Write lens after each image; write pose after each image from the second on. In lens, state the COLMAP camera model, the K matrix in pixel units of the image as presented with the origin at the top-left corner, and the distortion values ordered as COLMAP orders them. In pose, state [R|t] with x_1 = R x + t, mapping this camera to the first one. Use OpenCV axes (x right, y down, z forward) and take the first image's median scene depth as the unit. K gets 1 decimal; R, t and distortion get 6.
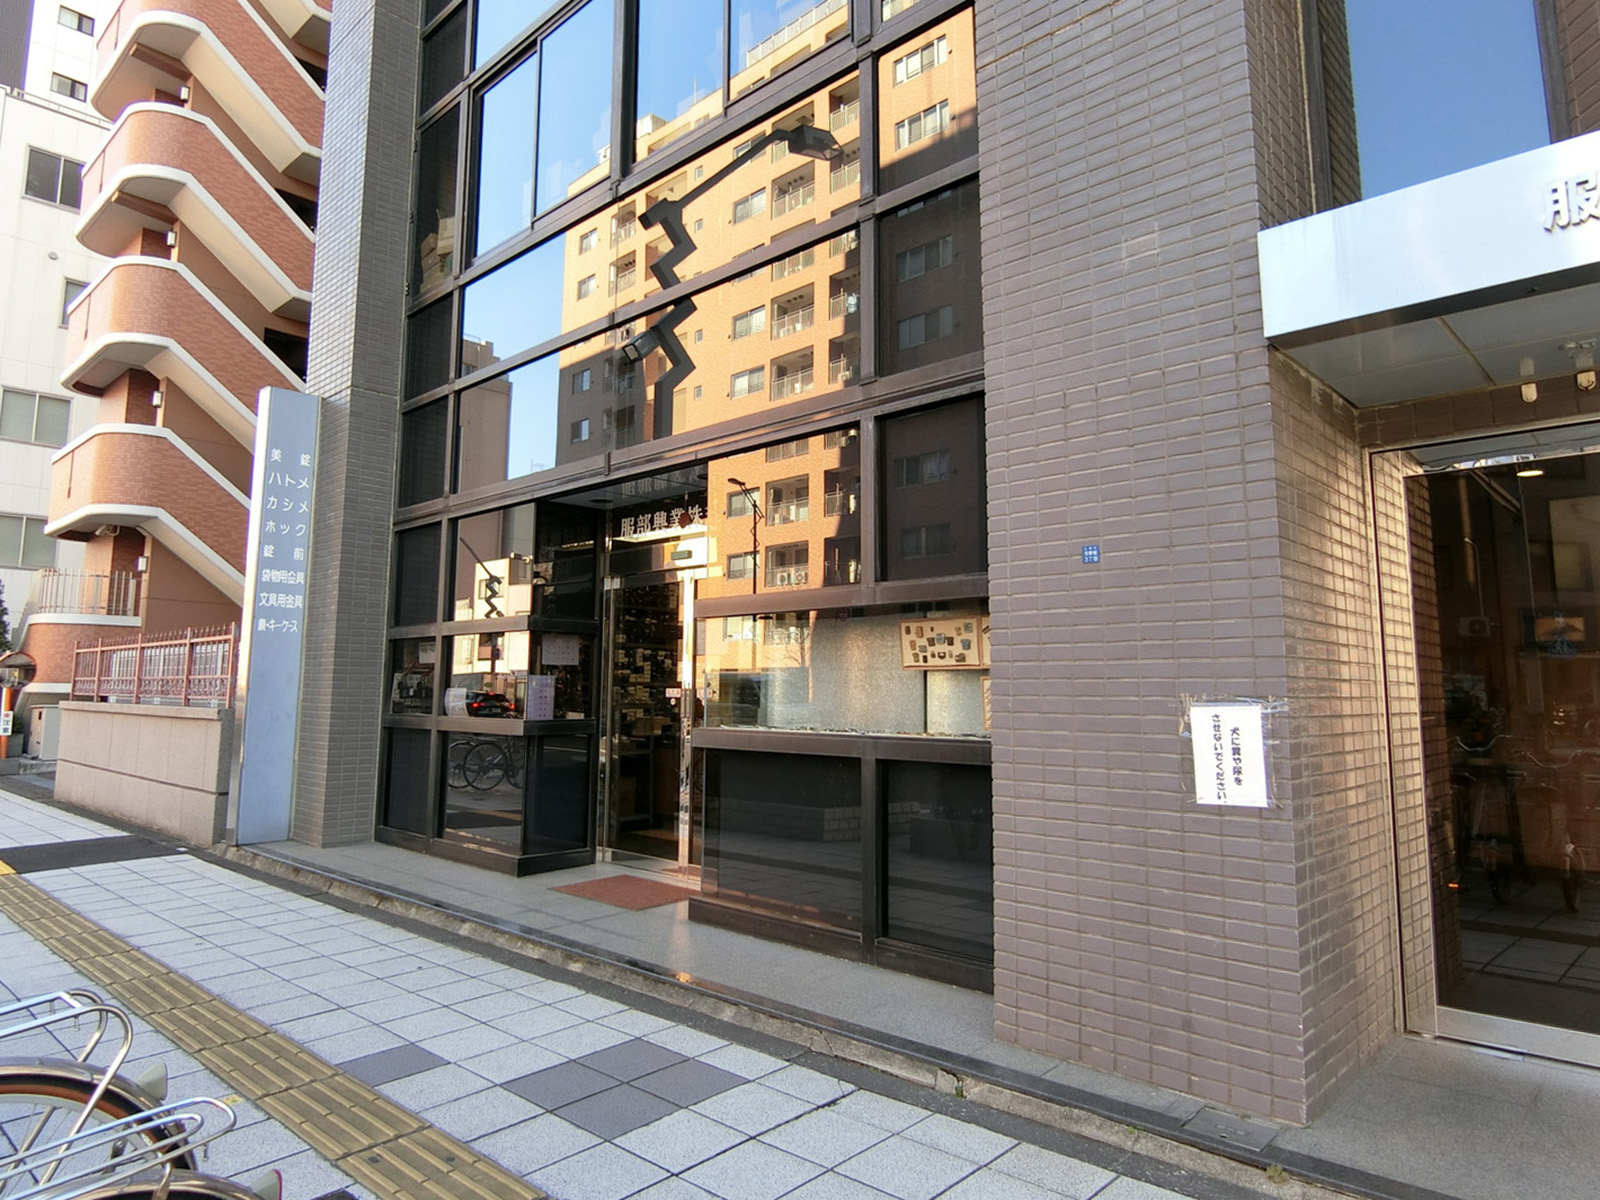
lens RADIAL K [[984.3, 0, 793.1], [0, 984.3, 567.1], [0, 0, 1]] dist [0.004126, -0.023276]
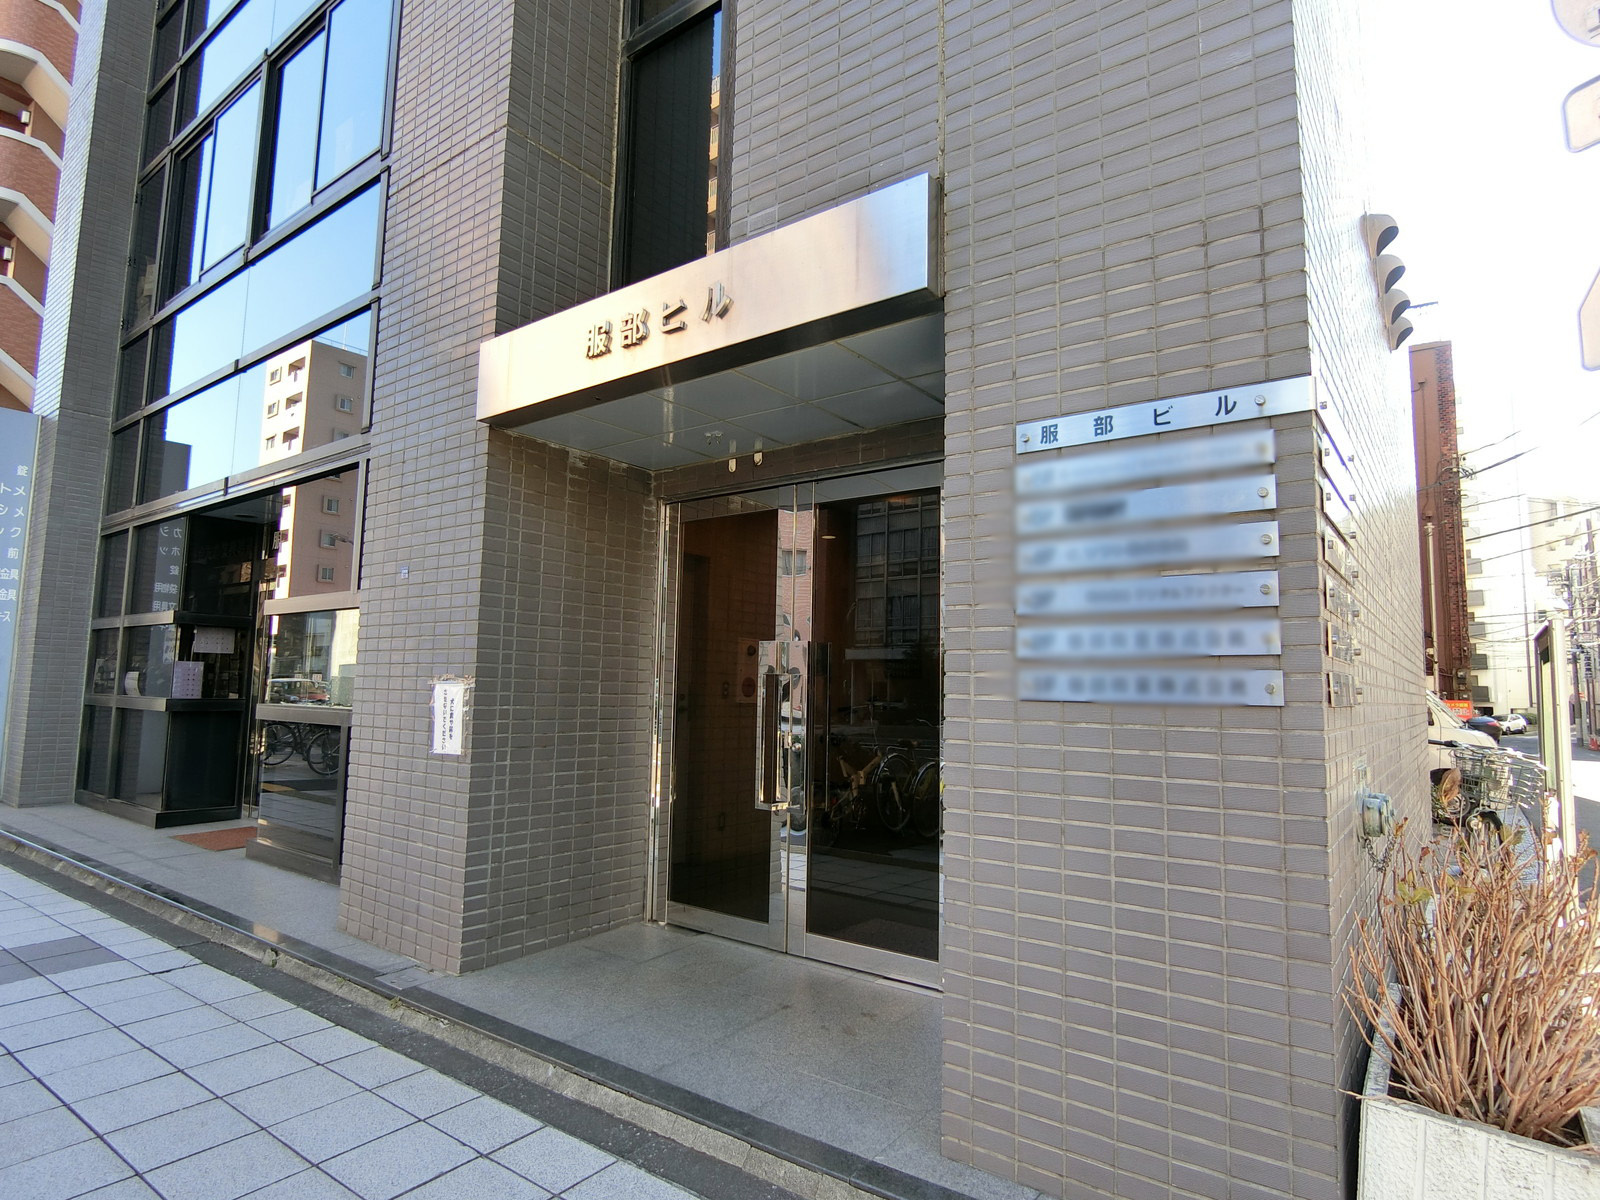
lens RADIAL K [[874.8, 0, 800.0], [0, 874.8, 600.0], [0, 0, 1]] dist [-0.003957, -0.010842]
pose [[0.992654, 0.023486, 0.118687, 0.360058], [-0.026514, 0.999360, 0.023999, -0.009355], [-0.118048, -0.026969, 0.992642, -0.132639]]
